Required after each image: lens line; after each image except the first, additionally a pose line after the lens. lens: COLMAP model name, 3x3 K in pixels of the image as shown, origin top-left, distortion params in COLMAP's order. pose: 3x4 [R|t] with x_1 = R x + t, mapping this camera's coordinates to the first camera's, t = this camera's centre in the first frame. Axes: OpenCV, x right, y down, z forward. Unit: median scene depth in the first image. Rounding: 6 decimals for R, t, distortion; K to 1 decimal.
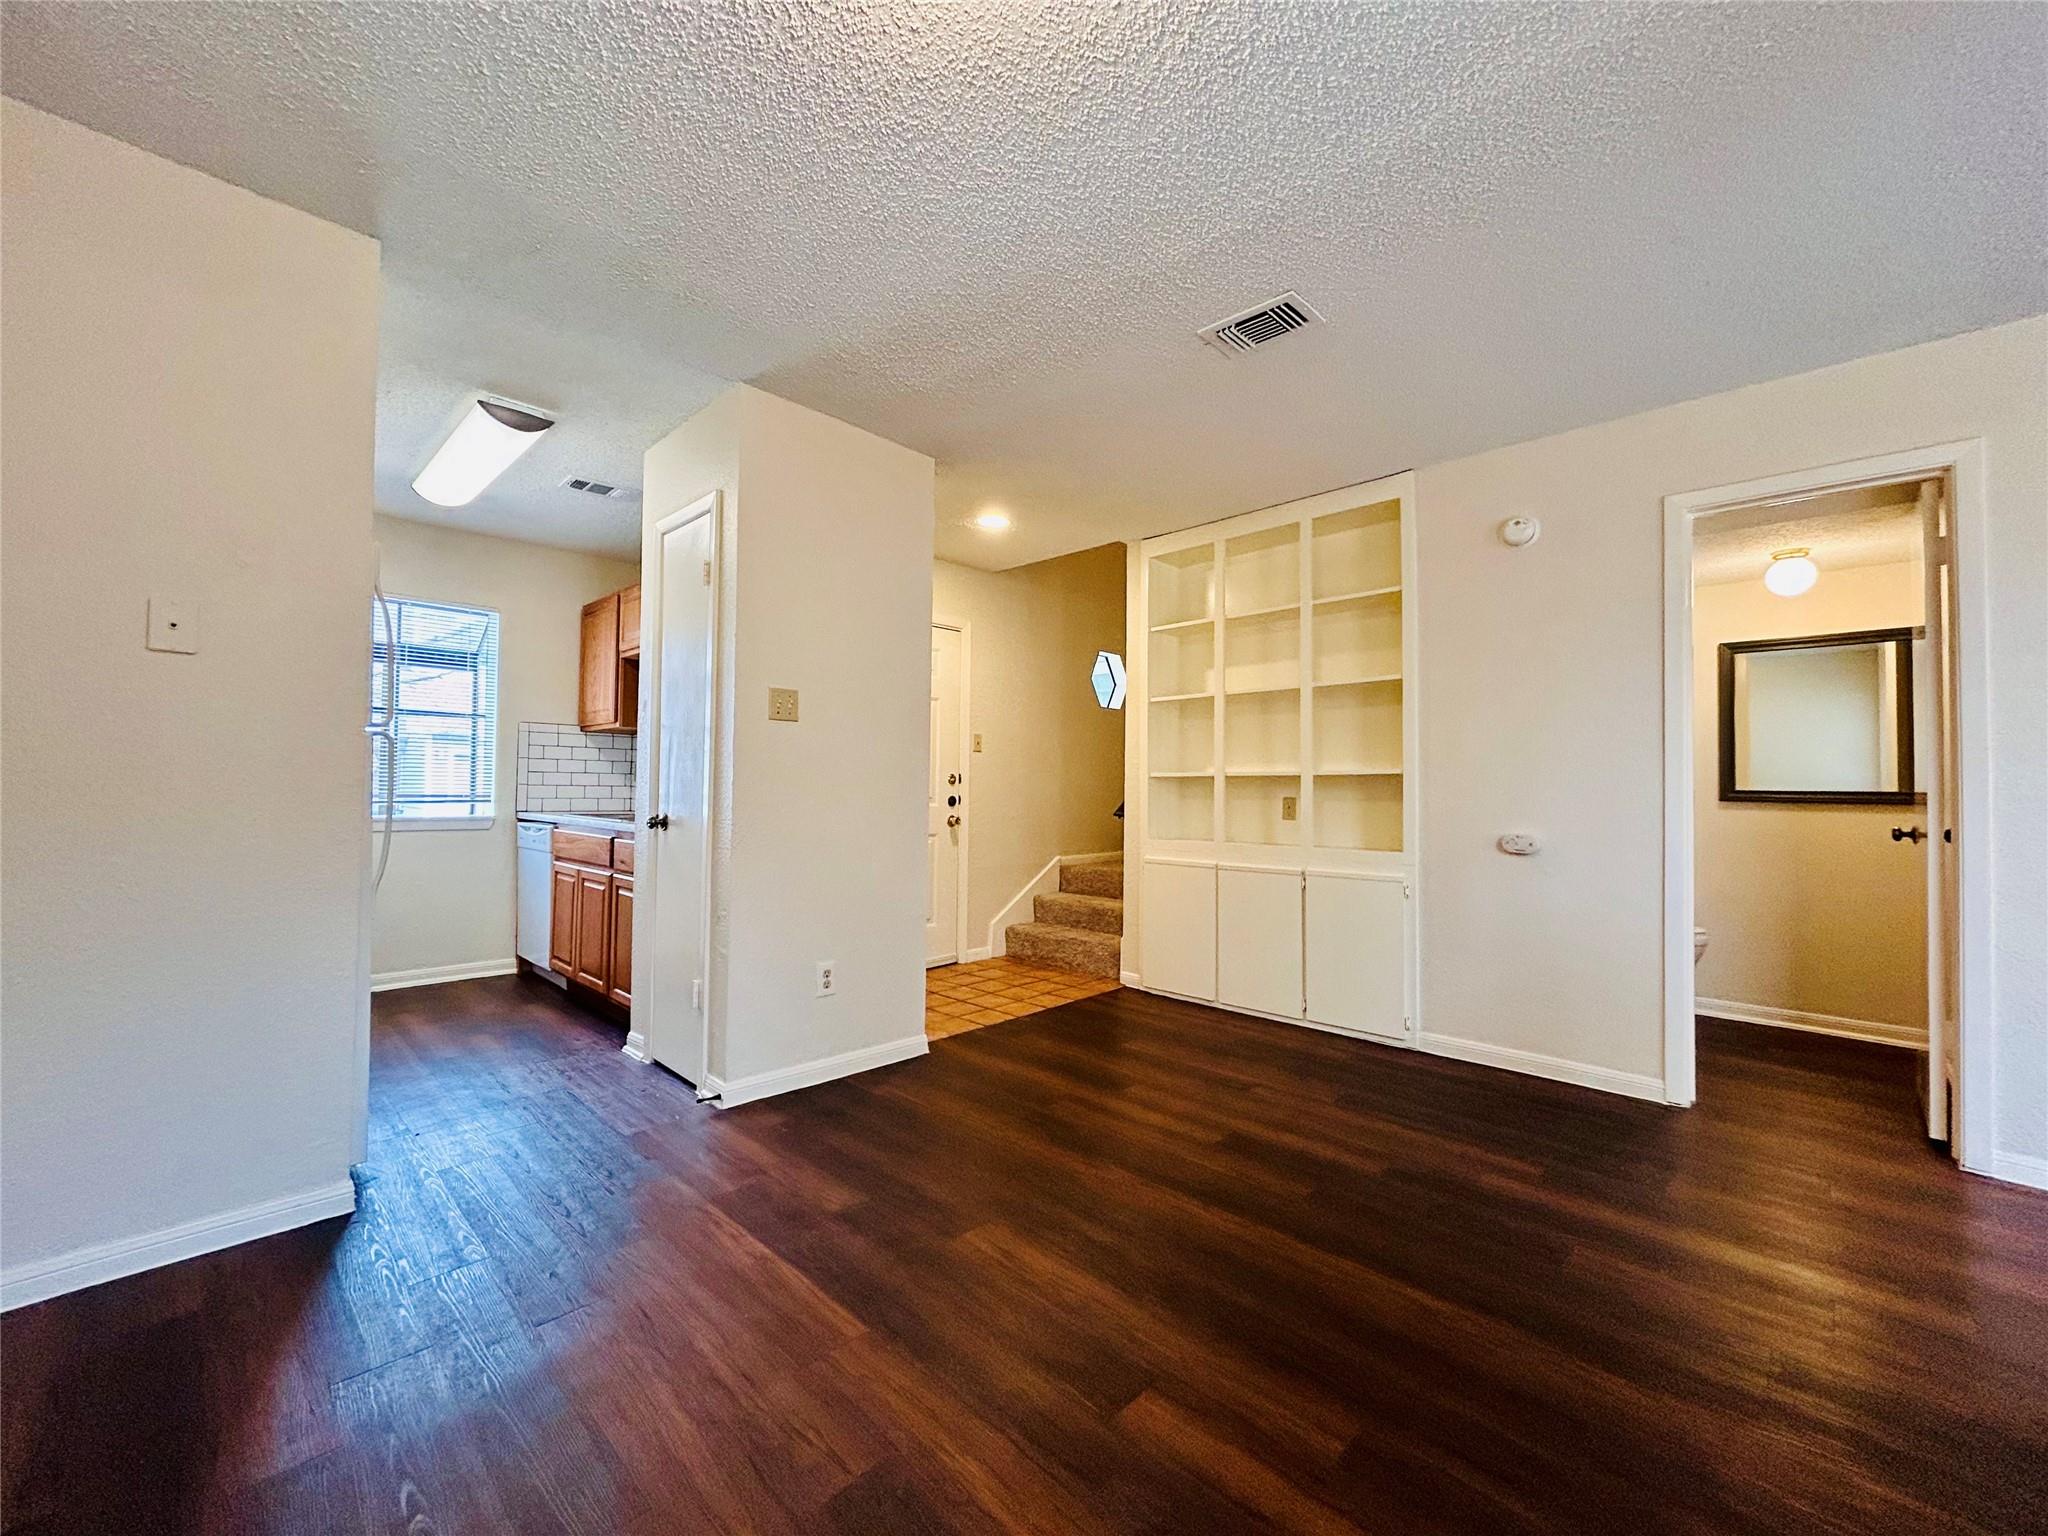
lens RADIAL K [[824.8, 0, 1025.2], [0, 824.8, 771.6], [0, 0, 1]] dist [-0.008403, -0.000073]
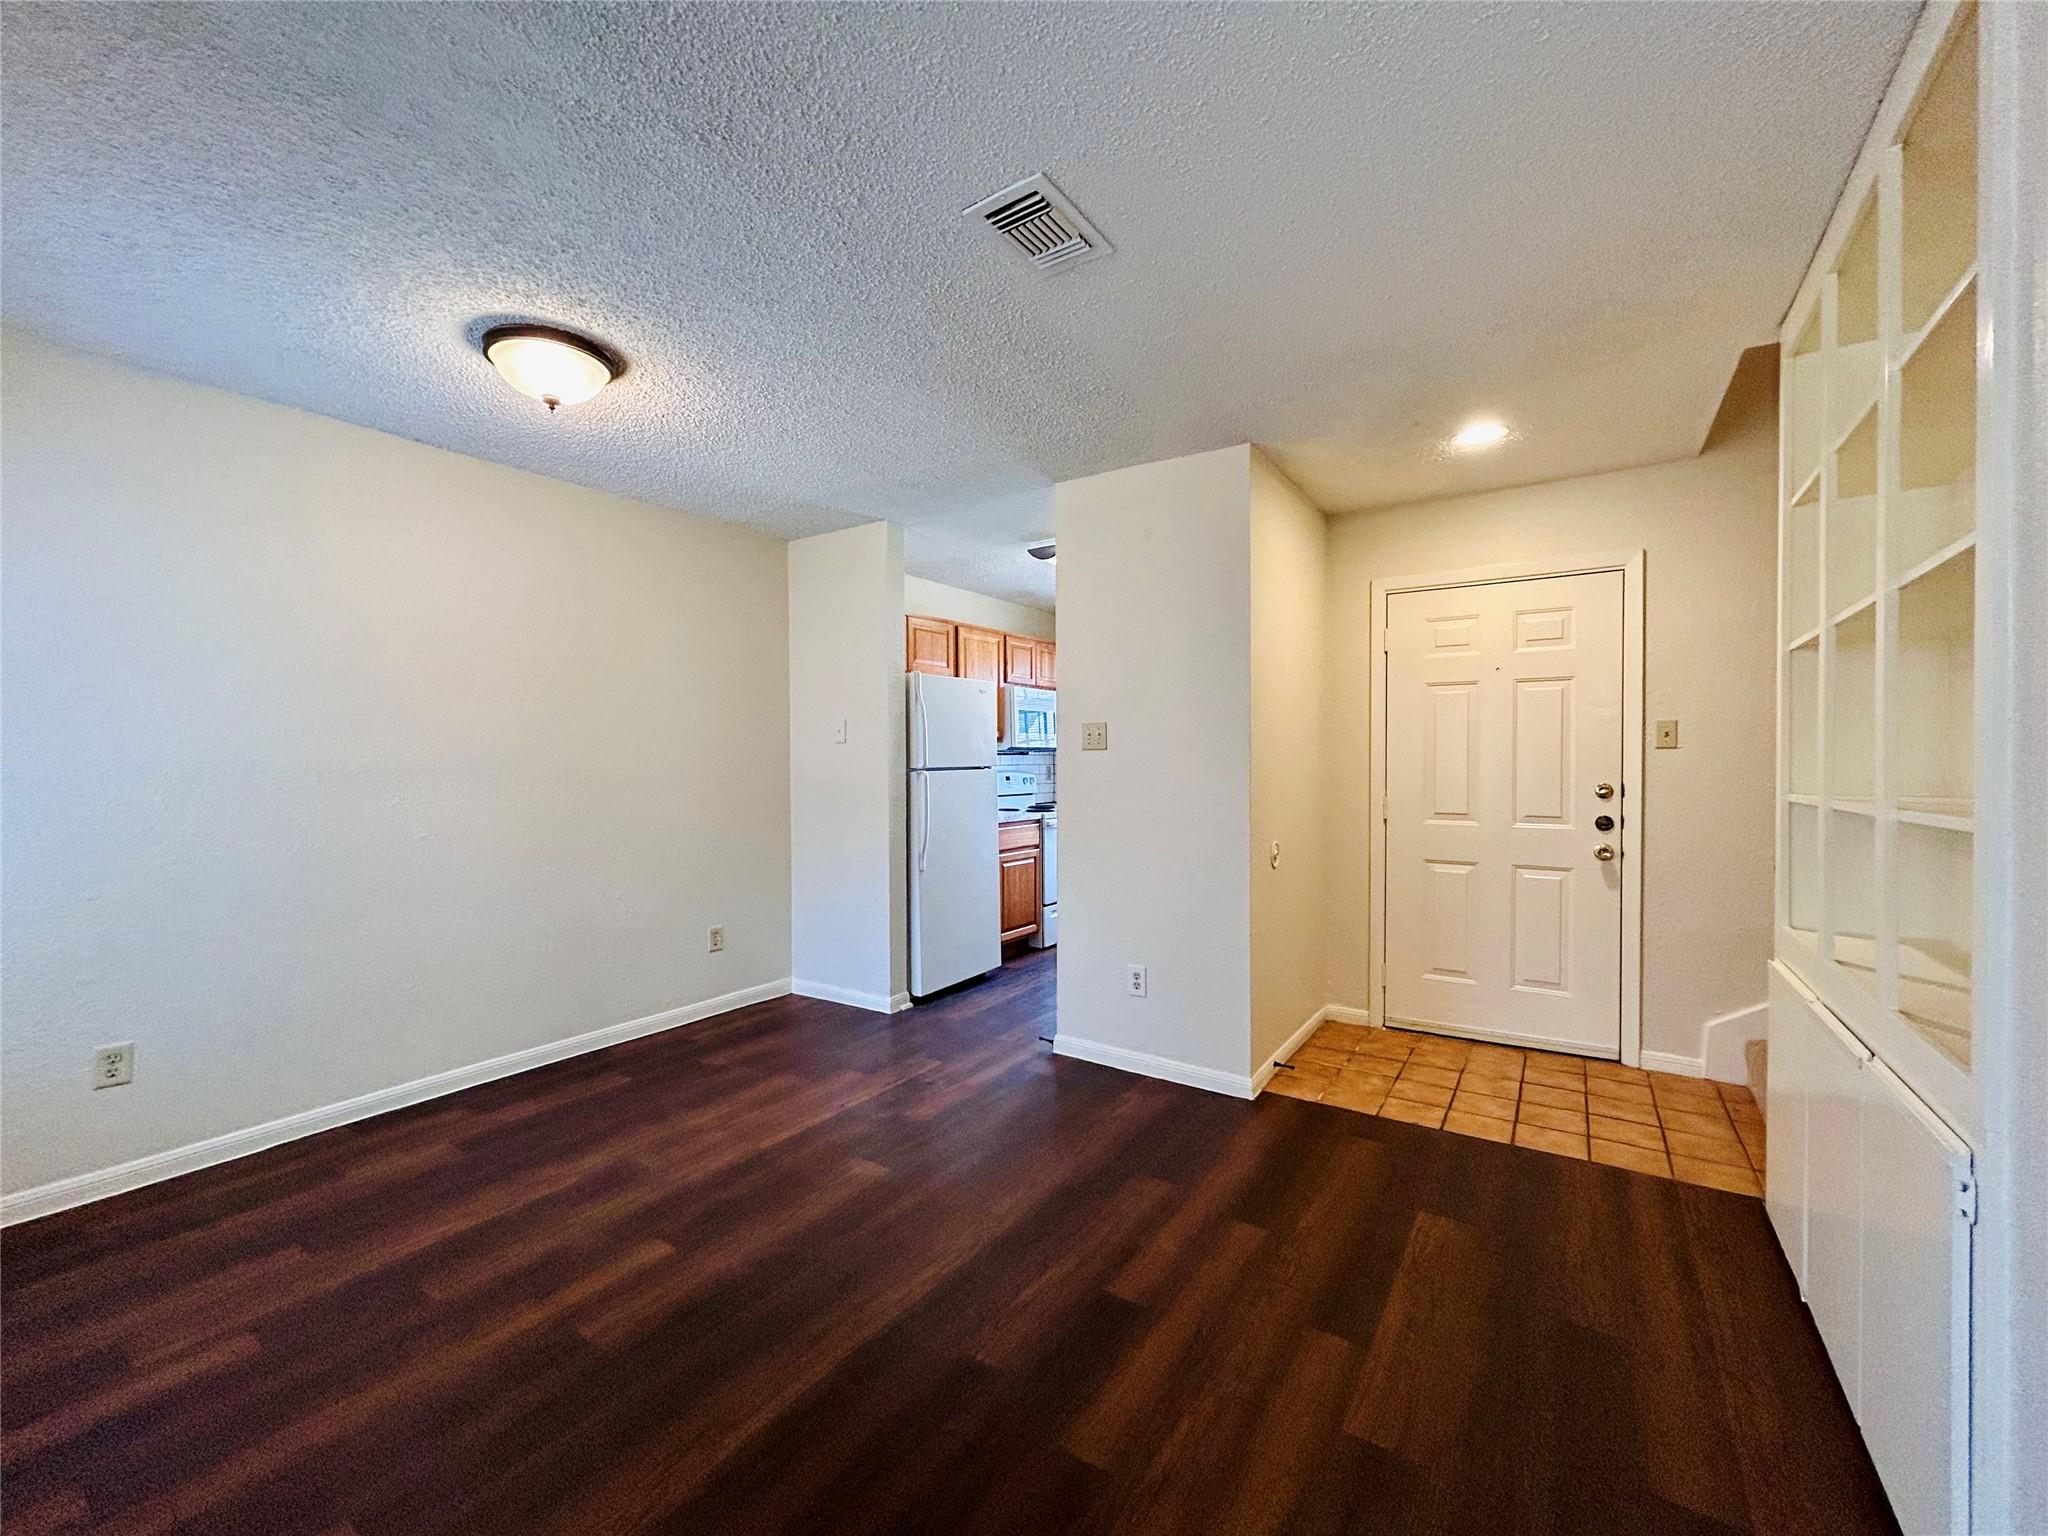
lens RADIAL K [[824.8, 0, 1024.4], [0, 824.8, 764.4], [0, 0, 1]] dist [-0.008403, -0.000073]
pose [[0.178317, -0.001565, -0.983972, 0.678578], [0.023748, 0.999714, 0.002714, -0.036663], [0.983686, -0.023852, 0.178304, 0.549640]]
